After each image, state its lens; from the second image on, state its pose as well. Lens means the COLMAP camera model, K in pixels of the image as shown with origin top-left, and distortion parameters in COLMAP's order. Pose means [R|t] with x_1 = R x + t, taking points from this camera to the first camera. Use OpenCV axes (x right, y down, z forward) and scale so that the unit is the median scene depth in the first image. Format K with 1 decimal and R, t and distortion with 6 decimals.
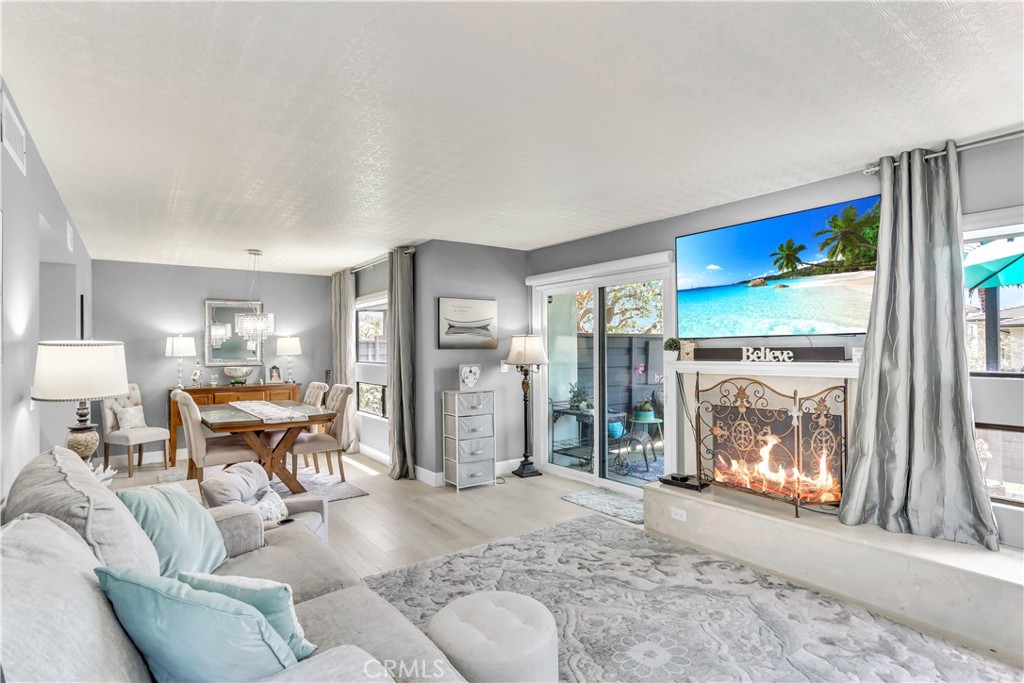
lens RADIAL K [[532.3, 0, 512.0], [0, 532.3, 341.5], [0, 0, 1]] dist [0.000277, 0.000196]
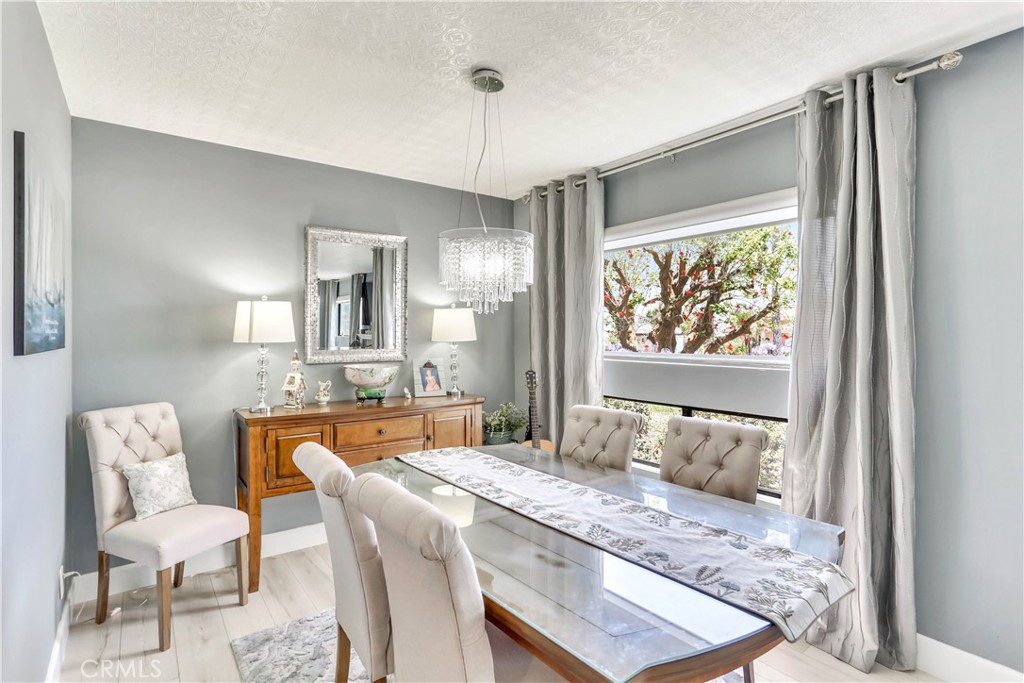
lens RADIAL K [[522.5, 0, 511.1], [0, 522.5, 330.3], [0, 0, 1]] dist [-0.018970, 0.000397]
pose [[0.999899, 0.007721, 0.011958, -0.414081], [-0.007760, 0.999965, 0.003253, 0.013818], [-0.011932, -0.003345, 0.999923, 0.547358]]
